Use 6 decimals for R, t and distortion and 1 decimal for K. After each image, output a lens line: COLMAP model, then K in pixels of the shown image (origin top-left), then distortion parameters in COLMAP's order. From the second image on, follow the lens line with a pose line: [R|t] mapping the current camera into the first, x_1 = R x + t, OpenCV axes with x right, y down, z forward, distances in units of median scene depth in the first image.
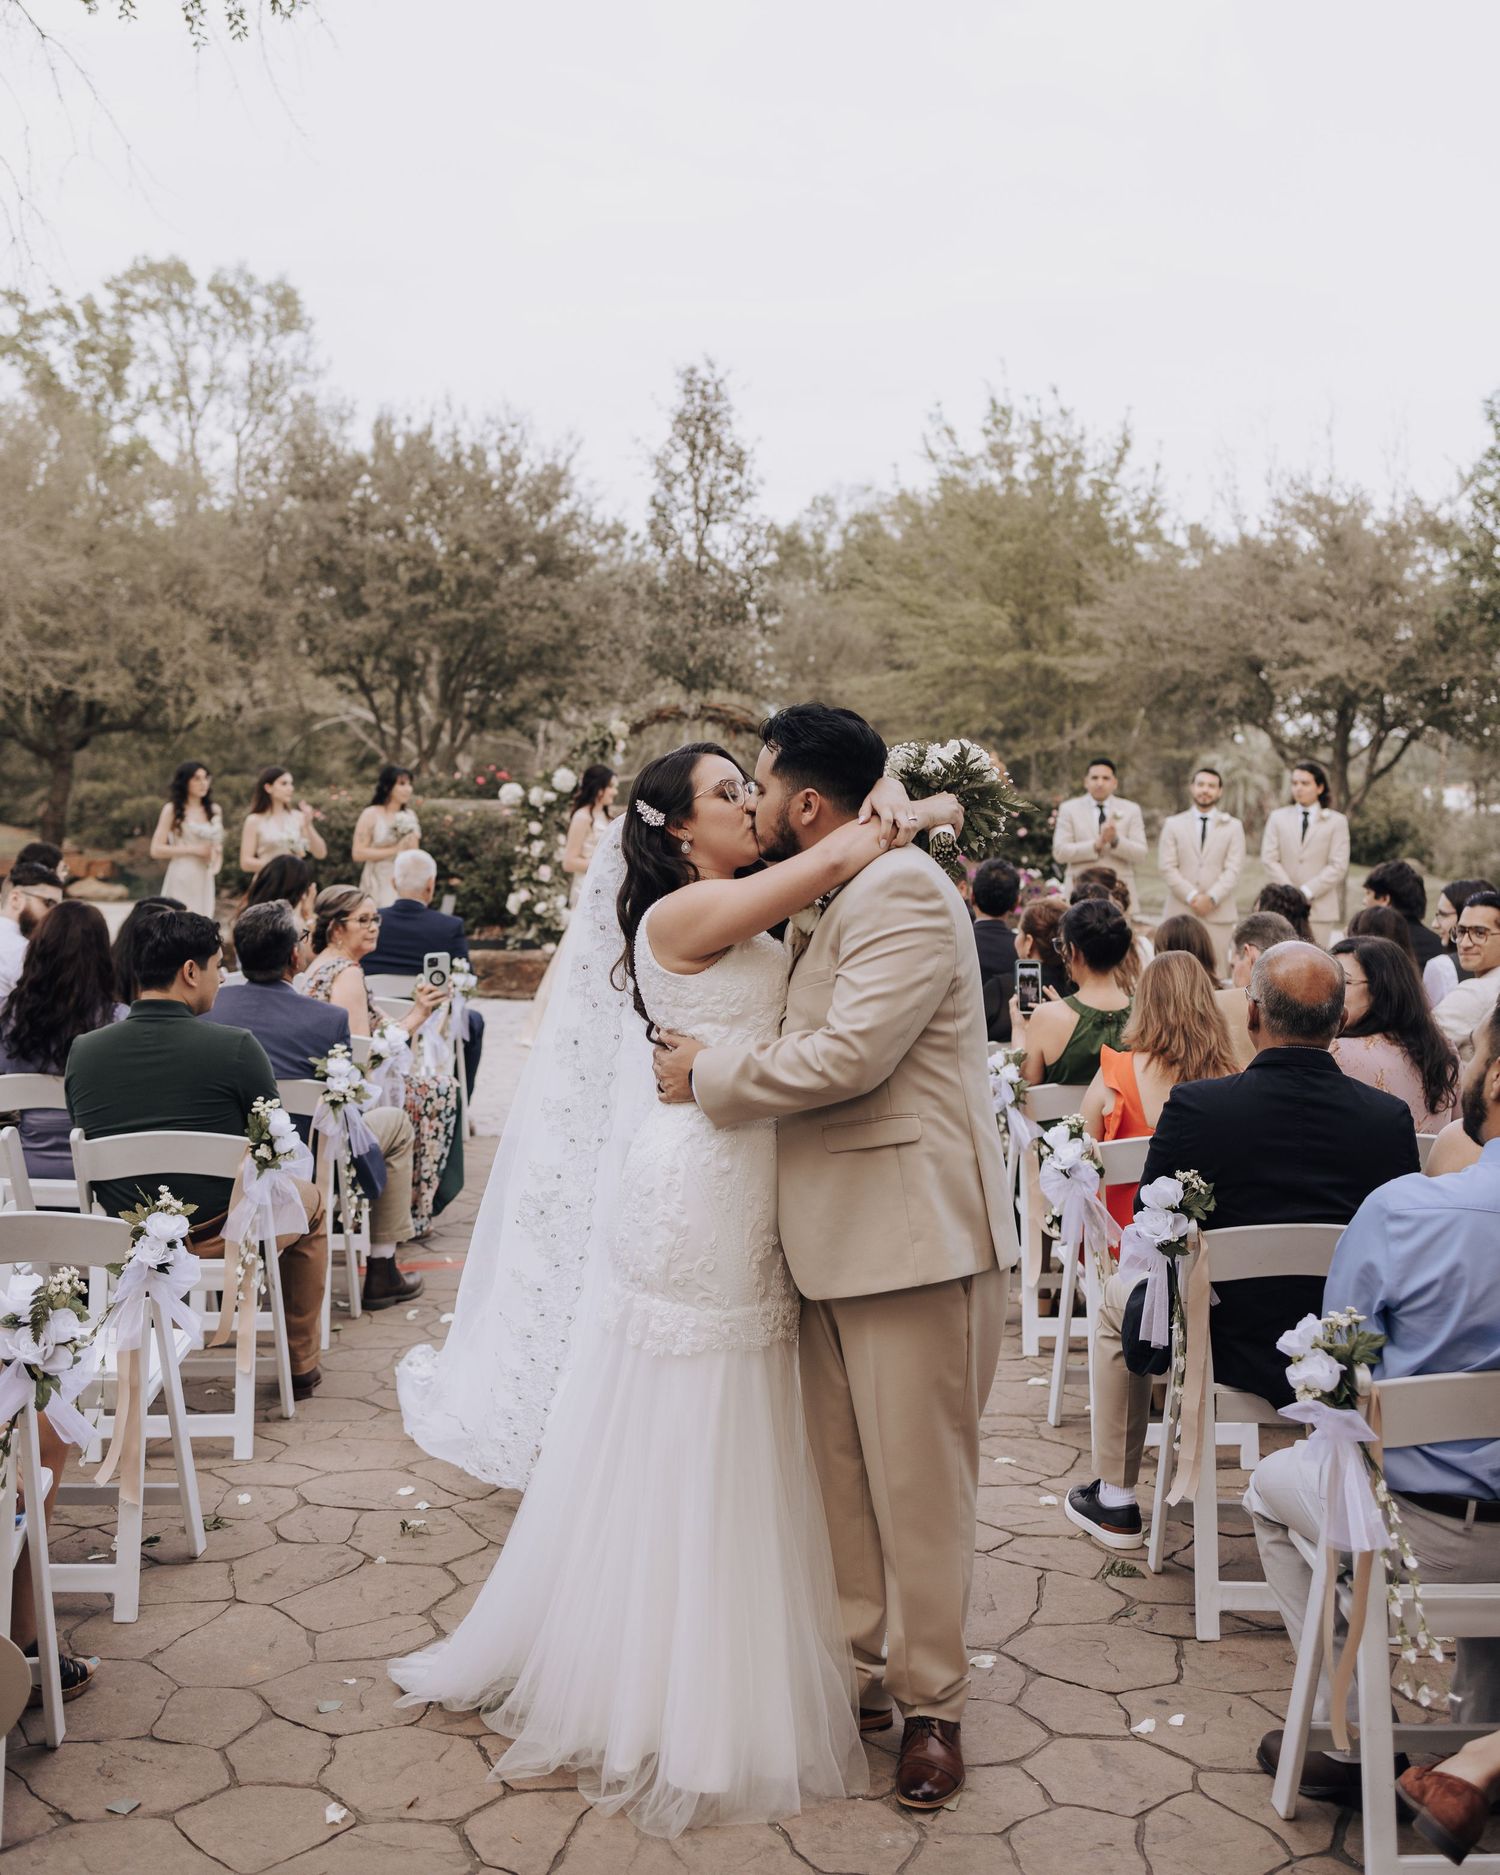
lens RADIAL K [[1784.6, 0, 750.0], [0, 1784.6, 937.5], [0, 0, 1]] dist [-0.021209, -0.000038]
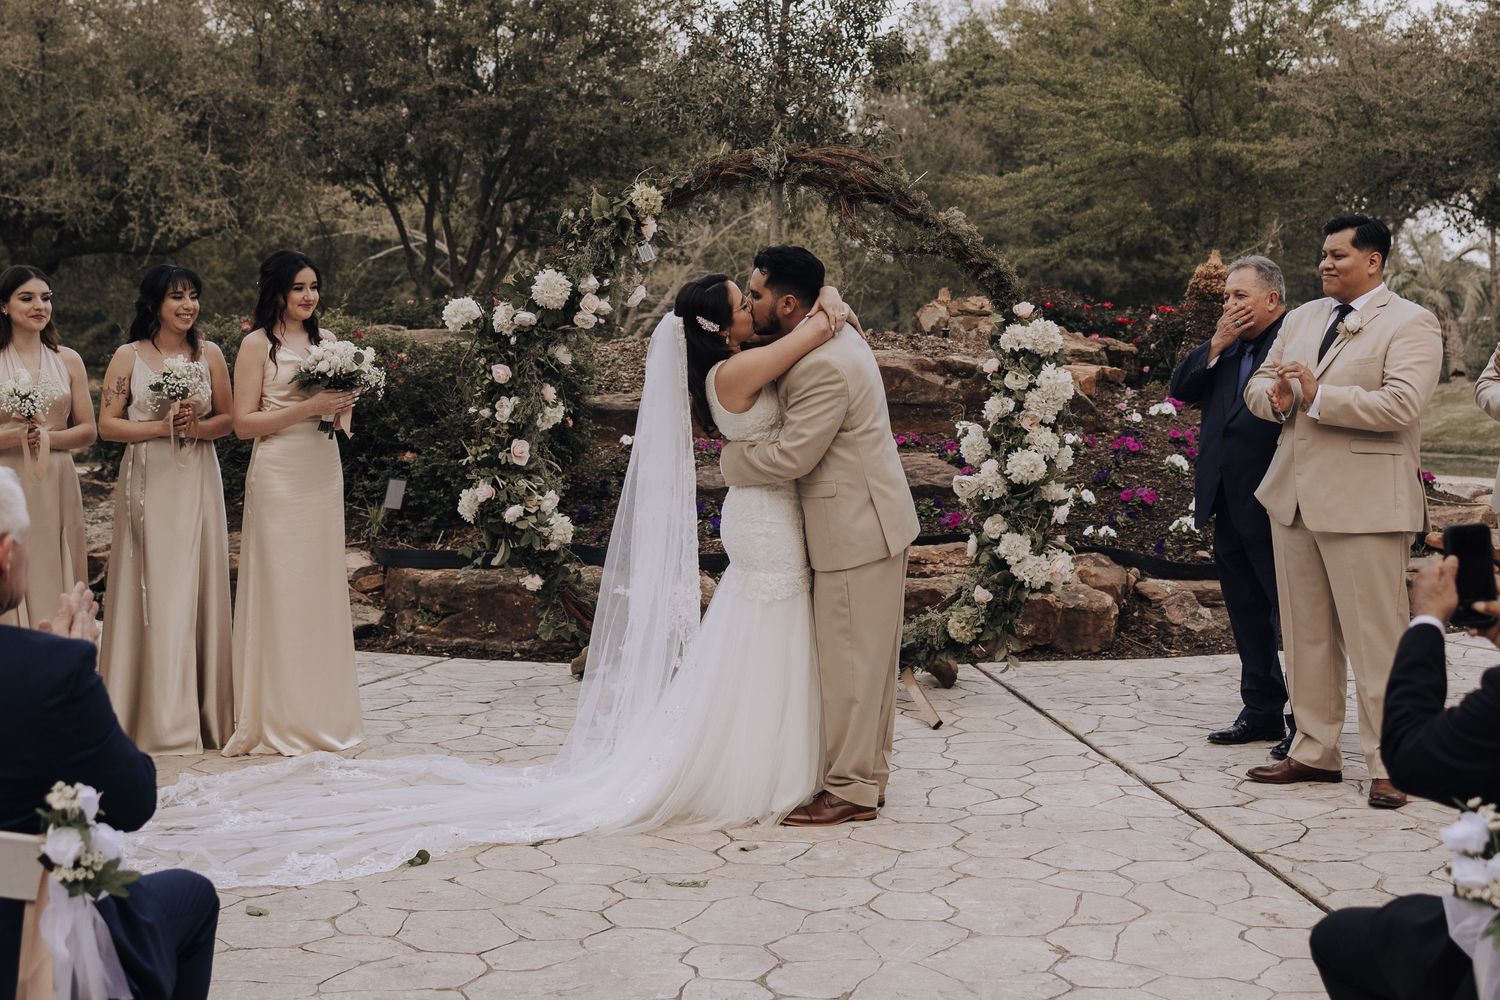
lens RADIAL K [[1534.5, 0, 749.7], [0, 1534.5, 437.2], [0, 0, 1]] dist [0.024181, 0.001028]
pose [[0.998063, -0.010139, -0.061387, -0.006874], [0.009579, 0.999910, -0.009400, -0.021912], [0.061477, 0.008794, 0.998070, 0.316650]]
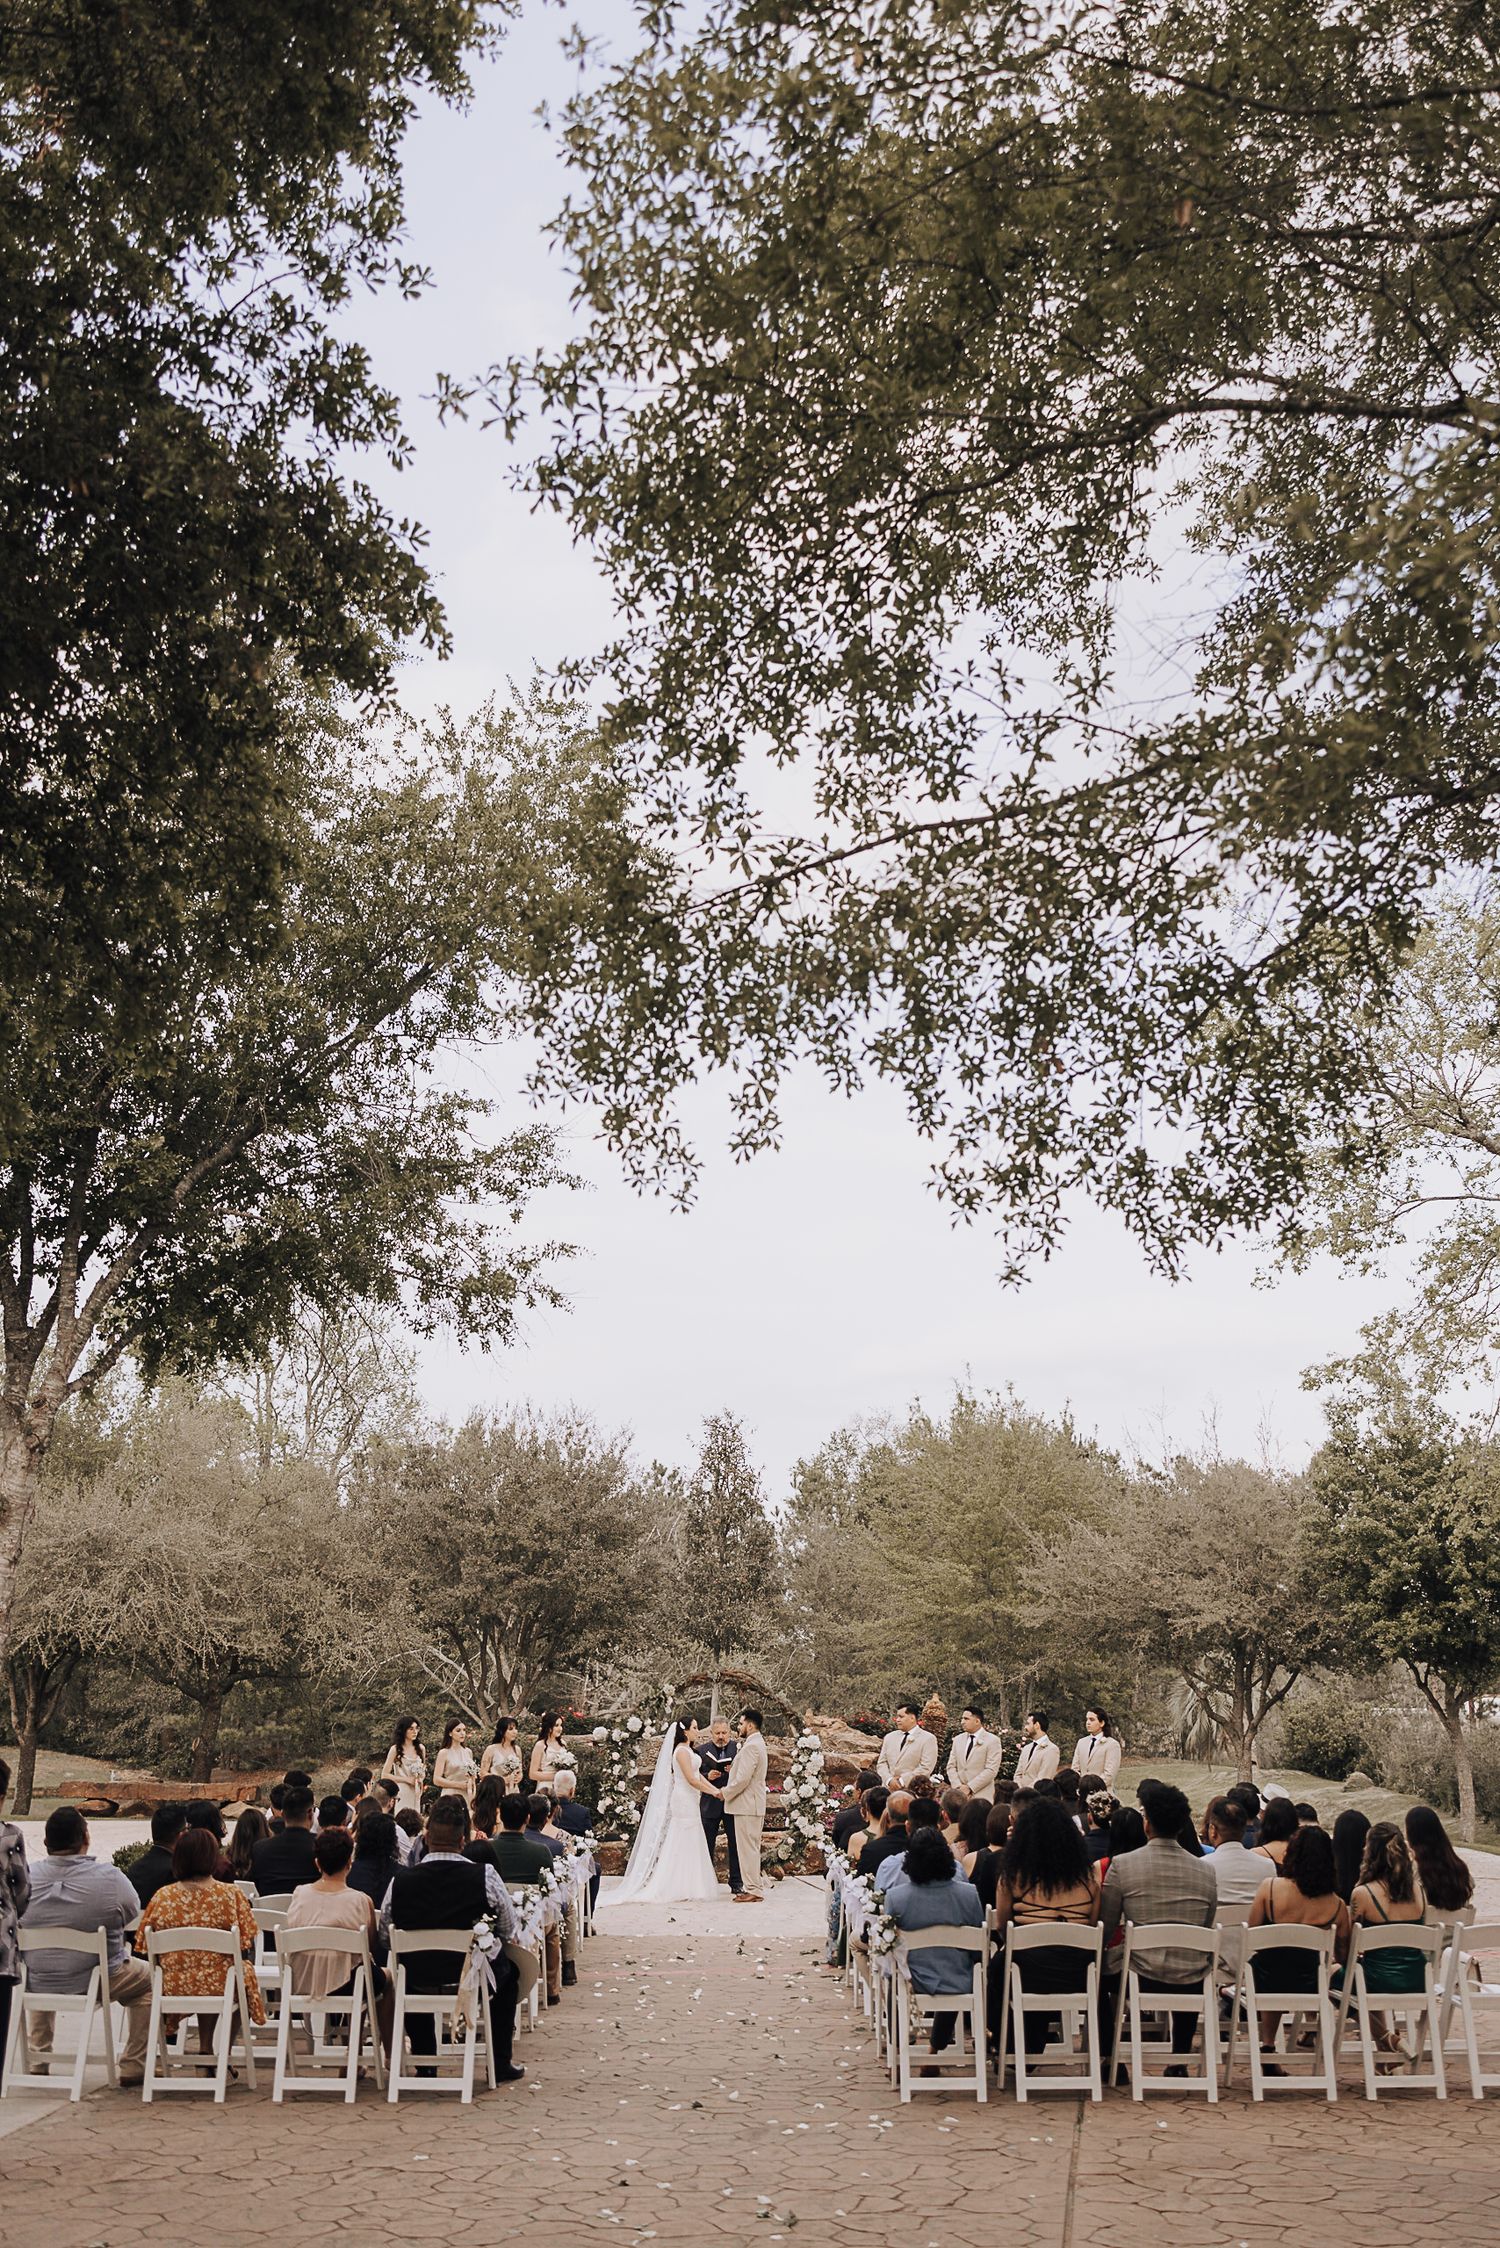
lens RADIAL K [[2299.8, 0, 749.9], [0, 2299.8, 1073.8], [0, 0, 1]] dist [0.024181, 0.001028]
pose [[0.999546, -0.020275, -0.022306, 0.033969], [0.011538, 0.940977, -0.338273, 0.037699], [0.027848, 0.337861, 0.940784, -0.683574]]
